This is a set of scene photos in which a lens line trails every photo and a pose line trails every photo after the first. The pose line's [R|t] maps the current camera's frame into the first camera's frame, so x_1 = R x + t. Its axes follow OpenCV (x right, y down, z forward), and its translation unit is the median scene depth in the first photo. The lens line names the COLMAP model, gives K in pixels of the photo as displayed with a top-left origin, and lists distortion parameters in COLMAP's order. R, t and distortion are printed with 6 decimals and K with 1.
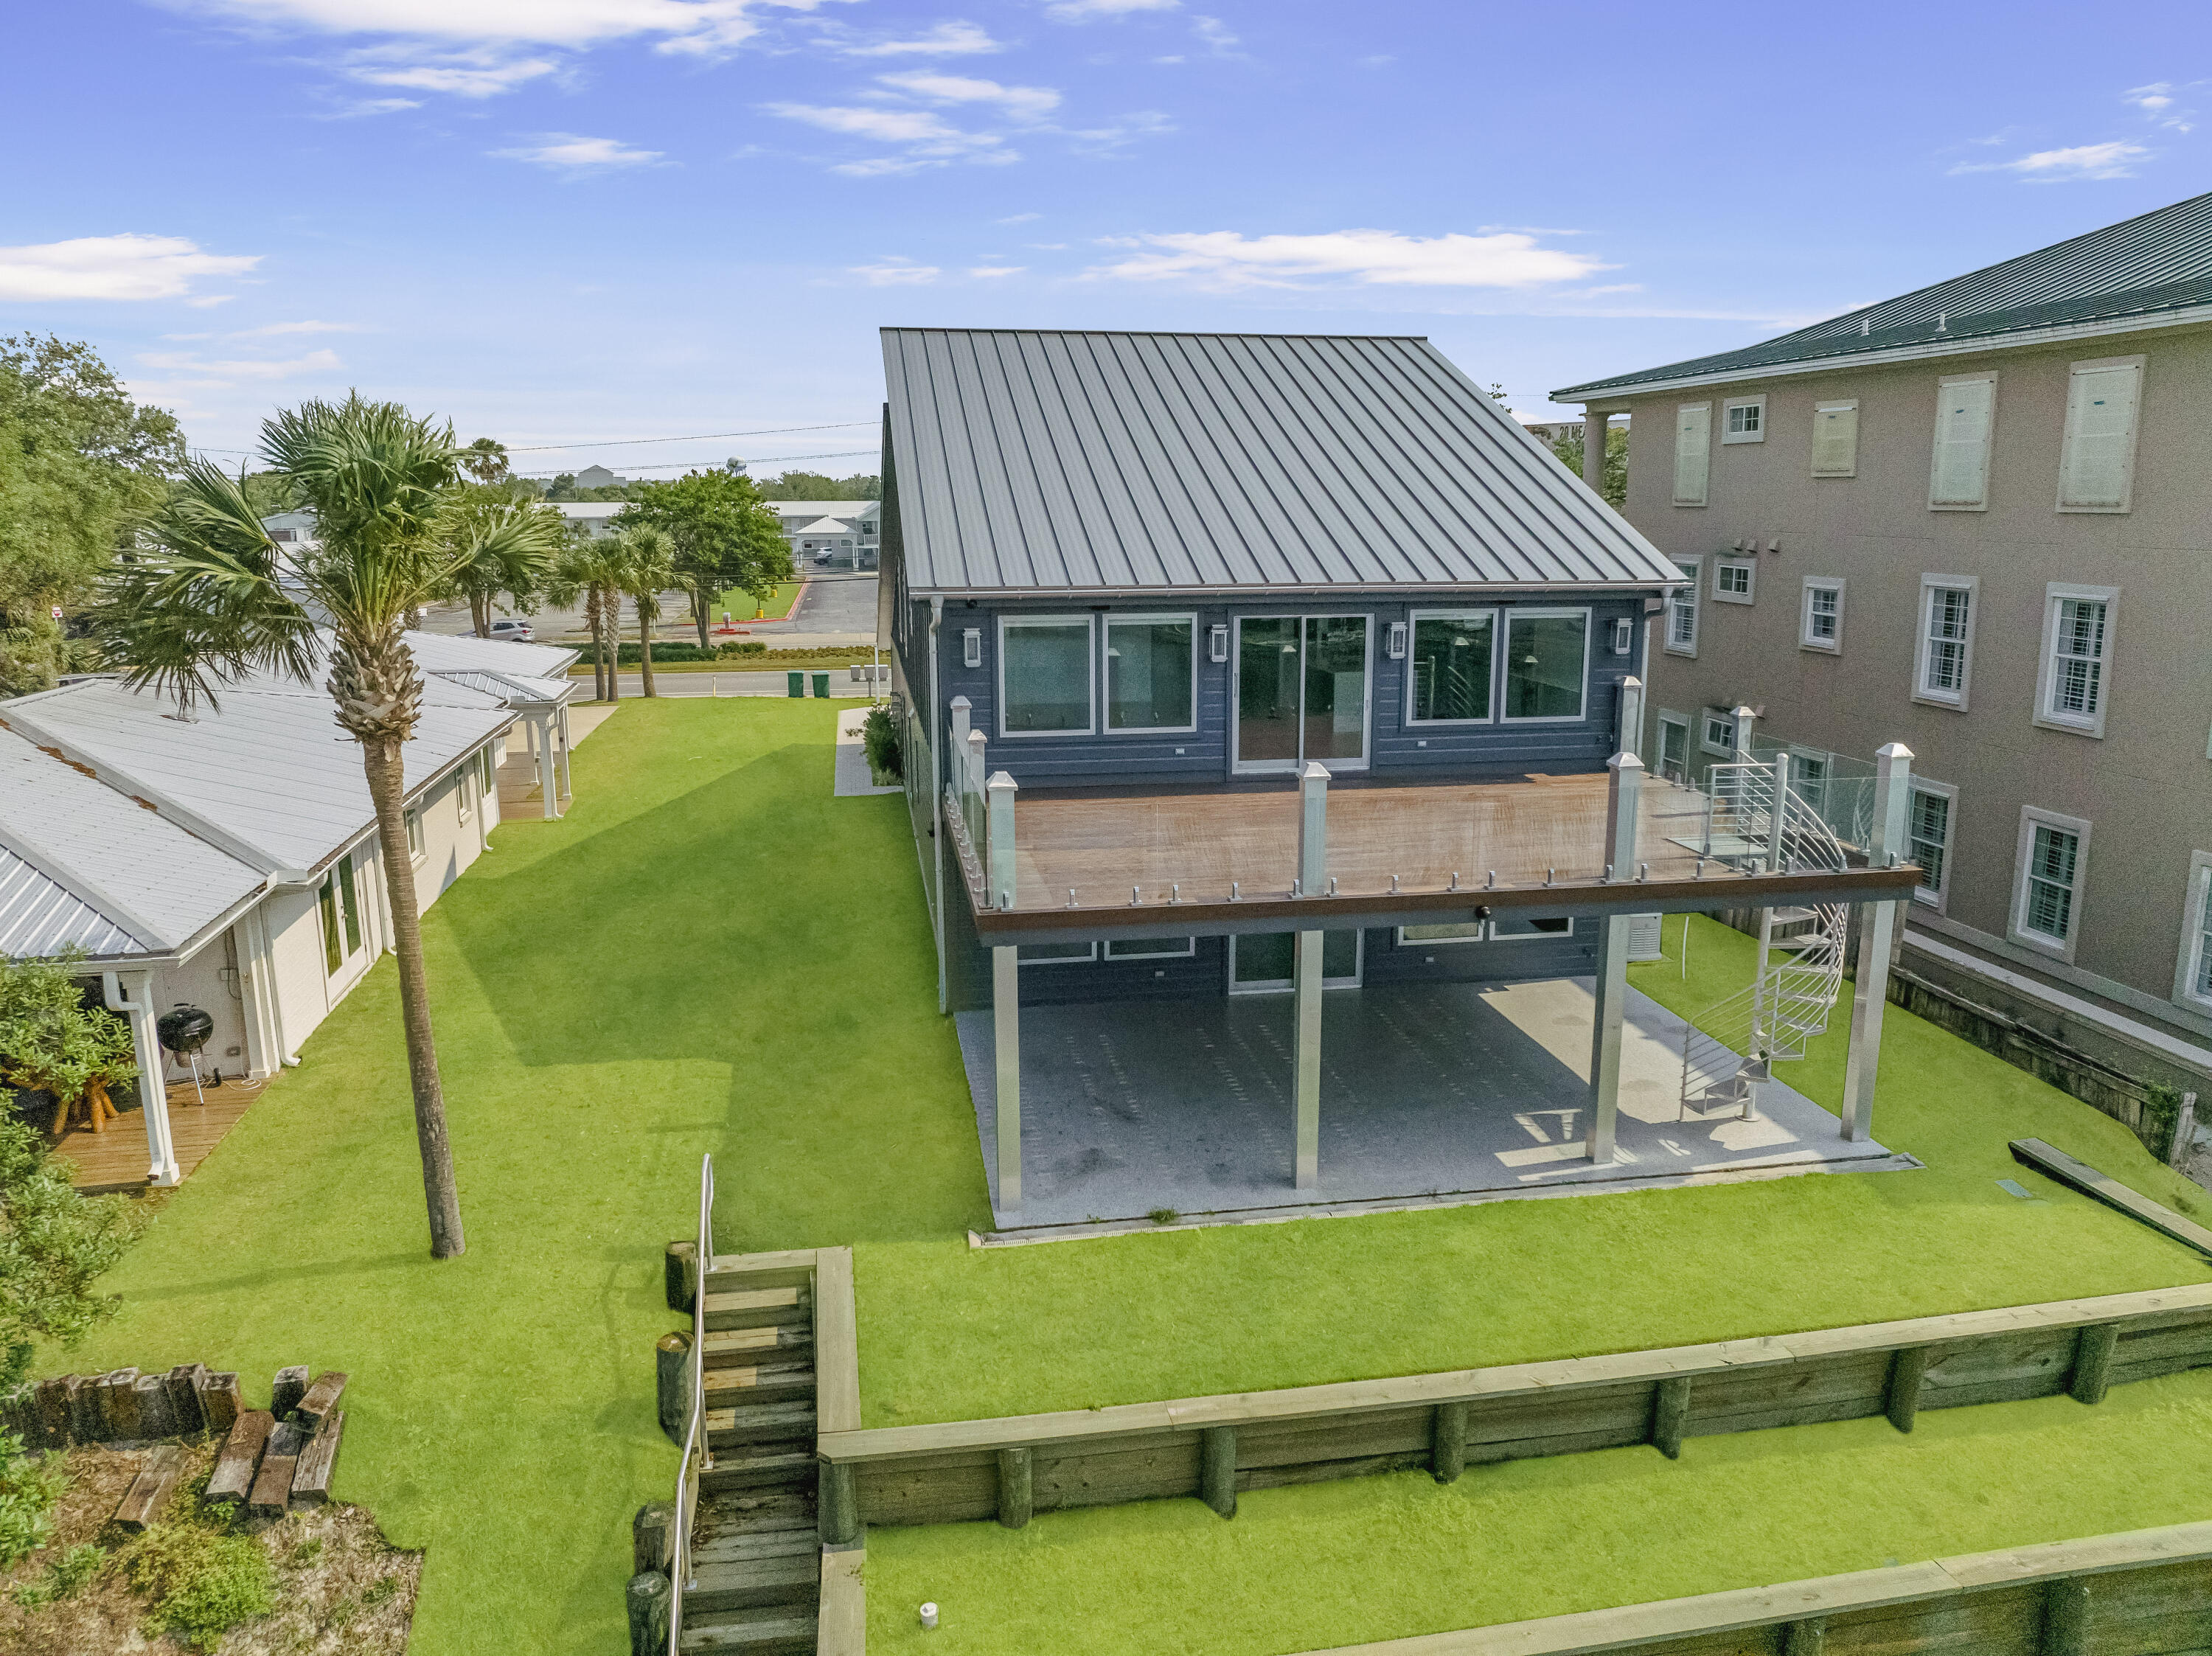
lens RADIAL K [[1563.6, 0, 1095.7], [0, 1563.6, 775.8], [0, 0, 1]] dist [-0.035539, 0.003598]
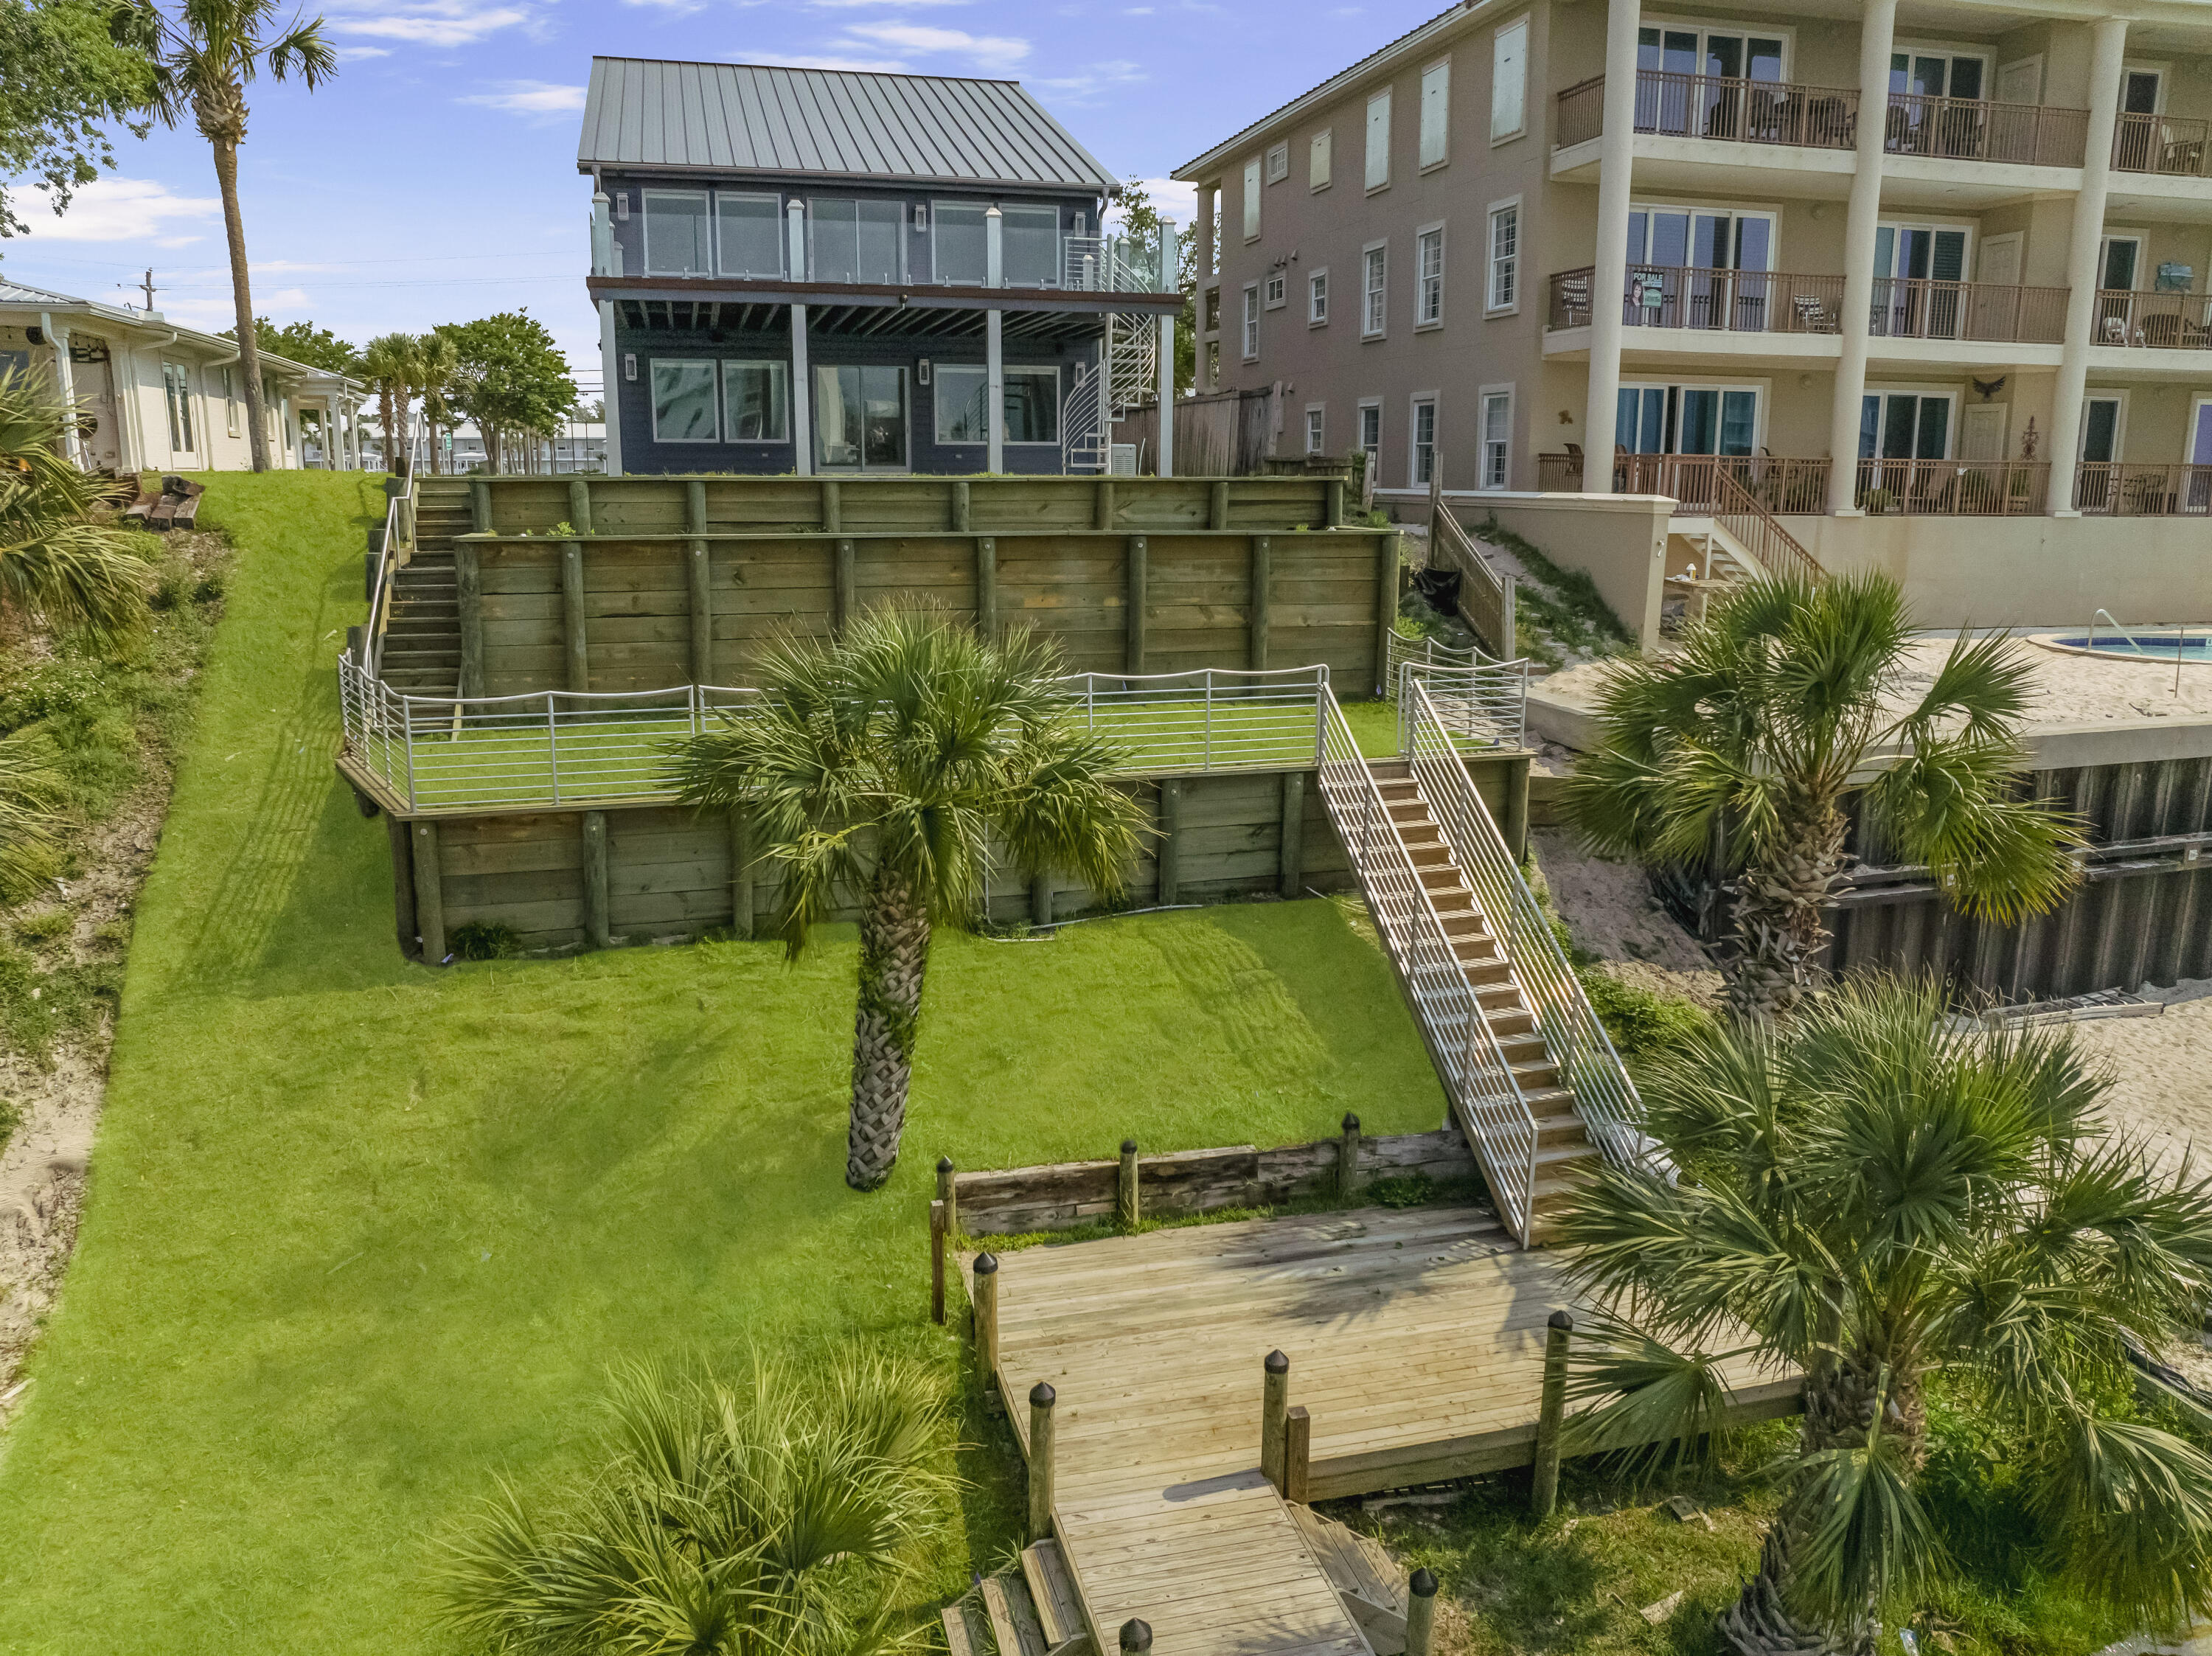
lens RADIAL K [[1645.9, 0, 1106.0], [0, 1645.9, 828.0], [0, 0, 1]] dist [-0.044026, 0.000406]
pose [[0.995143, -0.017263, 0.096915, 0.256375], [0.014689, 0.999522, 0.027213, 0.557692], [-0.097338, -0.025658, 0.994921, -0.701313]]
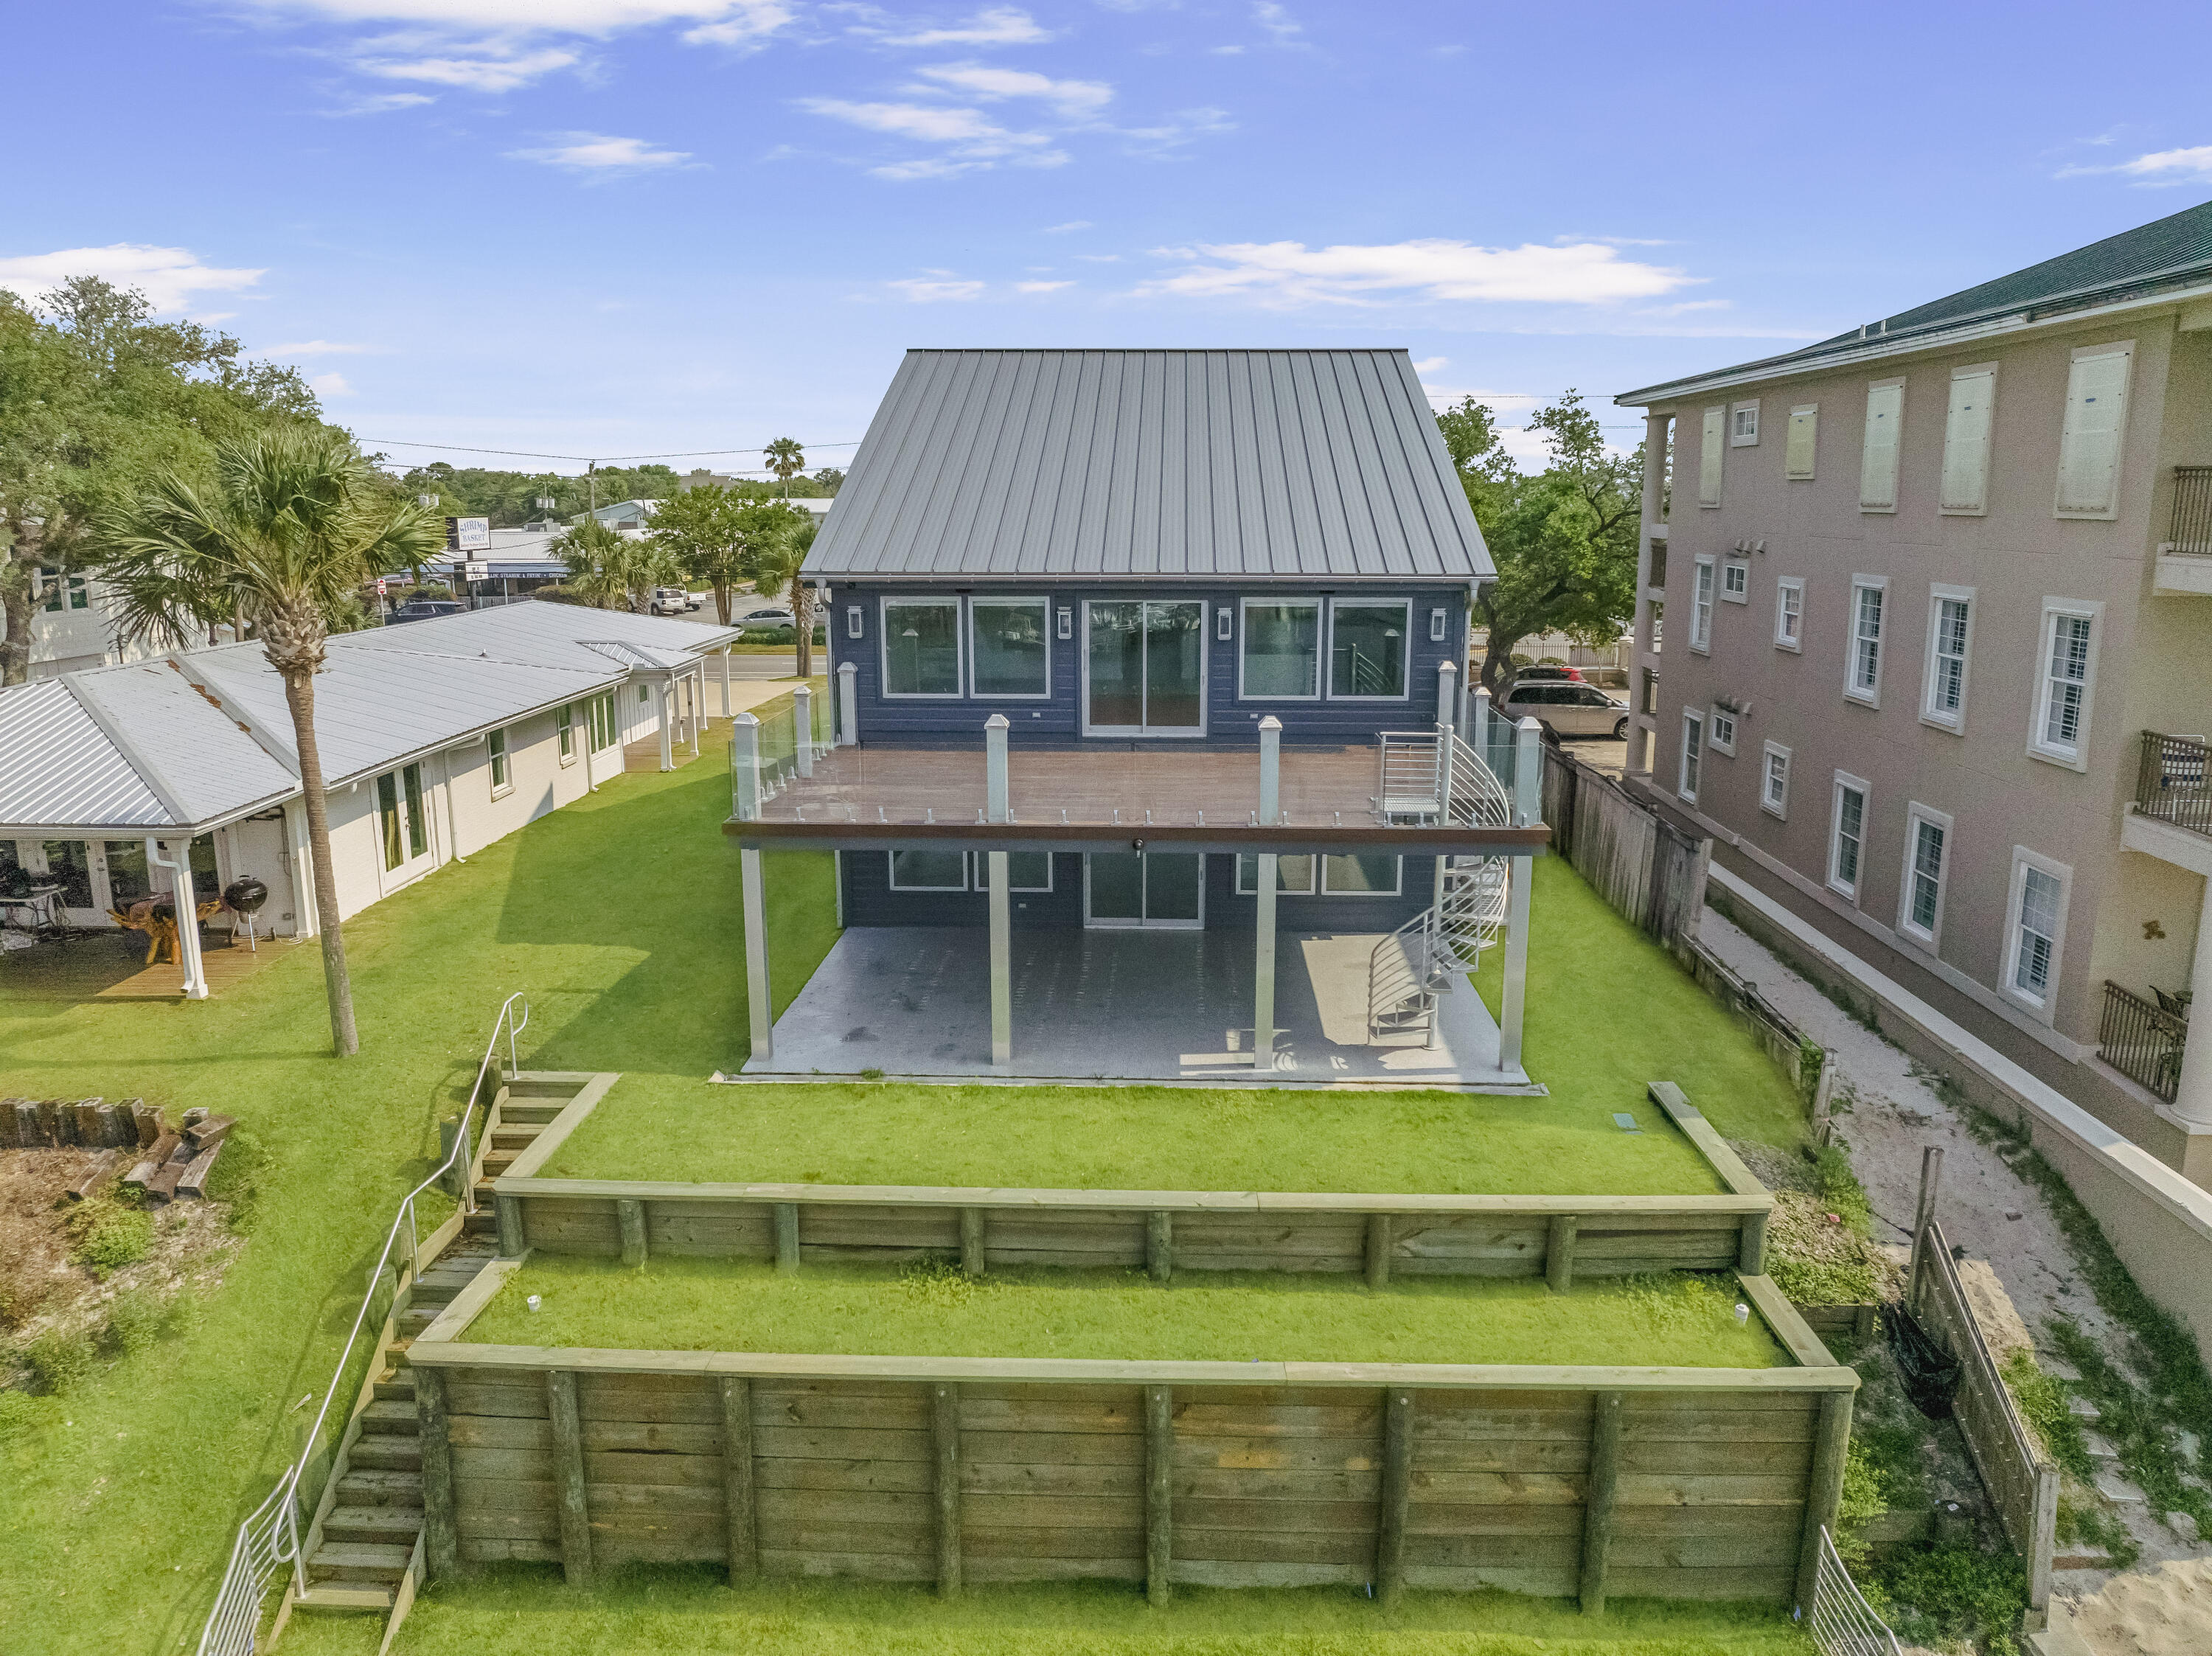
lens RADIAL K [[1563.6, 0, 1095.7], [0, 1563.6, 775.8], [0, 0, 1]] dist [-0.035539, 0.003598]
pose [[0.978426, 0.039694, -0.202748, 0.417072], [-0.039307, 0.999210, 0.005935, 0.026126], [0.202823, 0.002162, 0.979213, -0.169389]]
